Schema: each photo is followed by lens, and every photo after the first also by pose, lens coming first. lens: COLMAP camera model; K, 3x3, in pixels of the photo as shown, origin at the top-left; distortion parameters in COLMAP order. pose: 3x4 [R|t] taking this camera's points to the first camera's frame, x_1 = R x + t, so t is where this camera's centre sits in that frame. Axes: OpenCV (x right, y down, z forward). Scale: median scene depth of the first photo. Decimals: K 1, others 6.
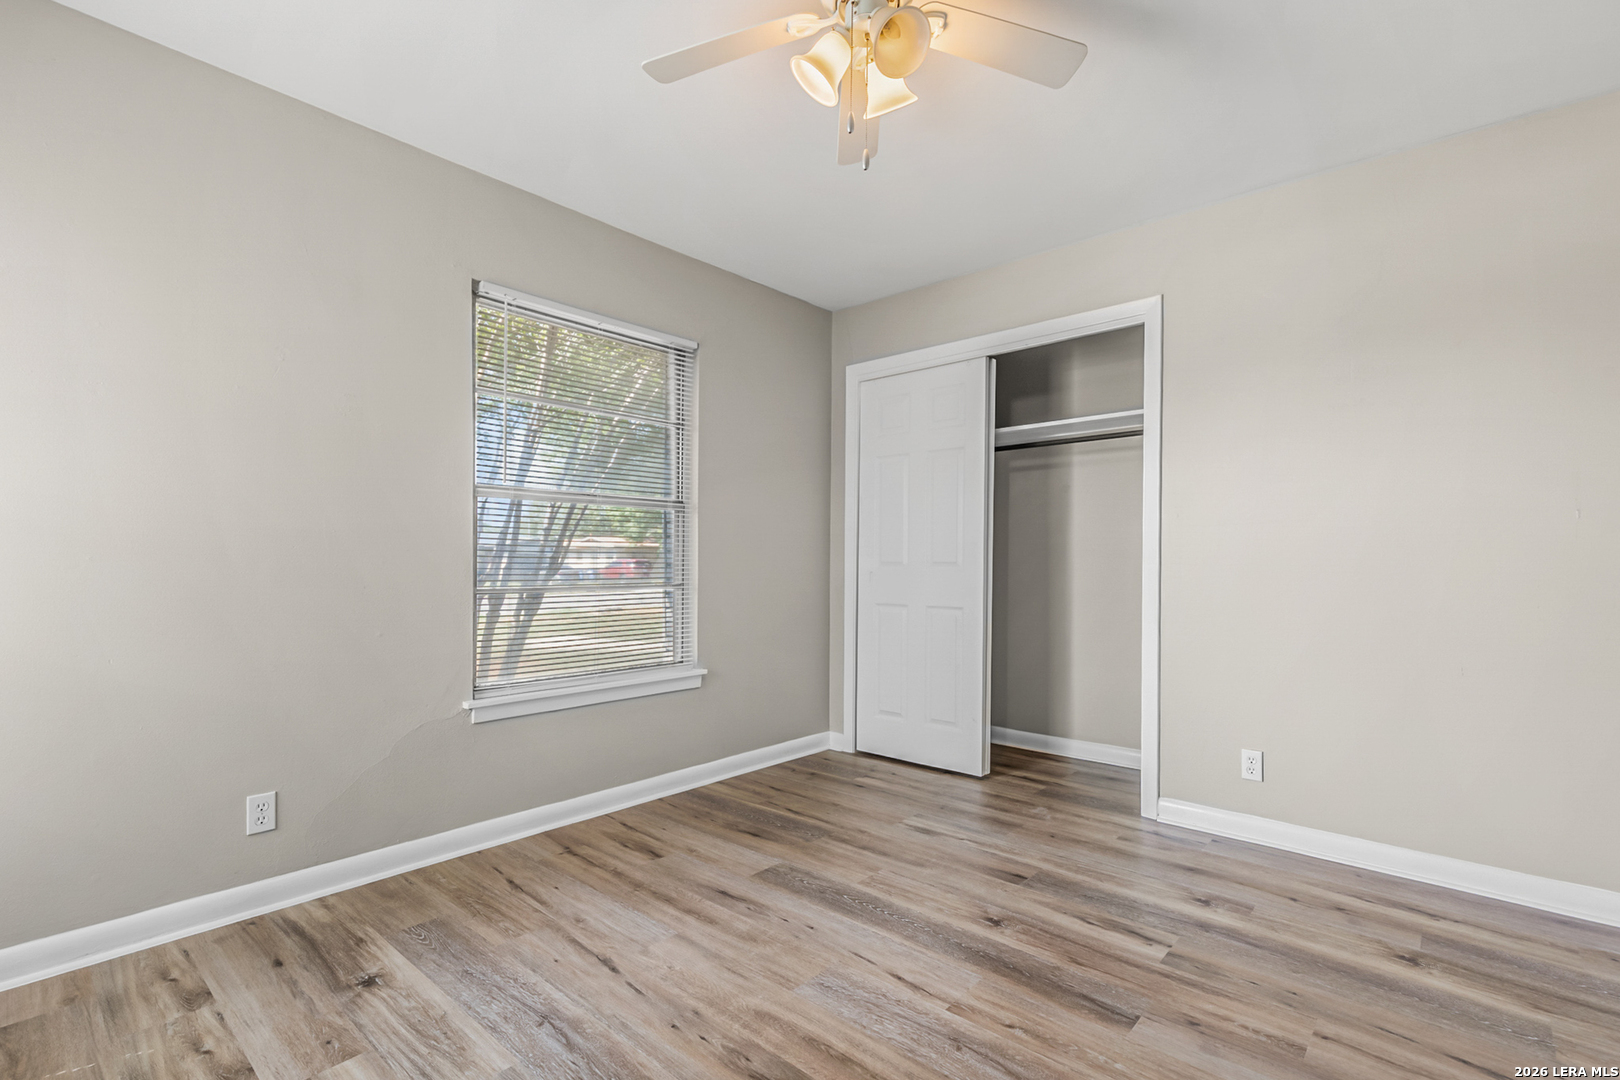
lens RADIAL K [[734.1, 0, 828.3], [0, 734.1, 569.9], [0, 0, 1]] dist [-0.003142, 0.000512]
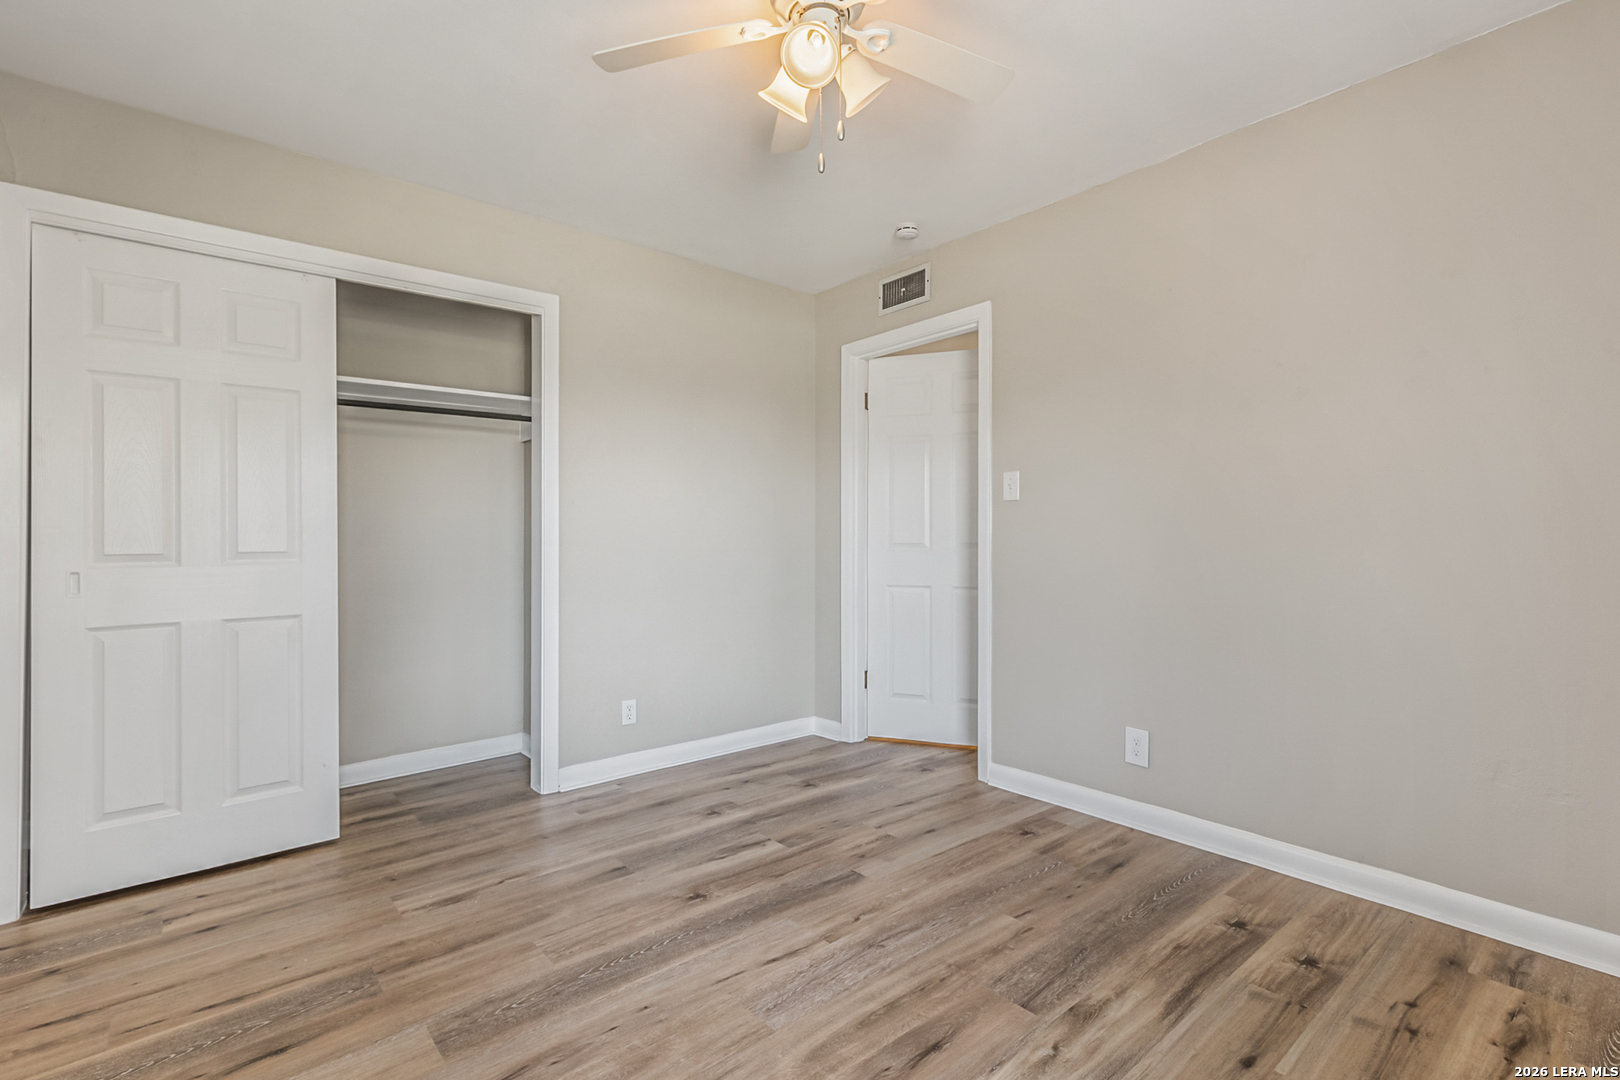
lens RADIAL K [[734.1, 0, 824.0], [0, 734.1, 535.3], [0, 0, 1]] dist [-0.003142, 0.000512]
pose [[0.154996, -0.003639, 0.987908, -0.673279], [0.027751, 0.999615, -0.000672, -0.017083], [-0.987525, 0.027519, 0.155037, 0.580669]]
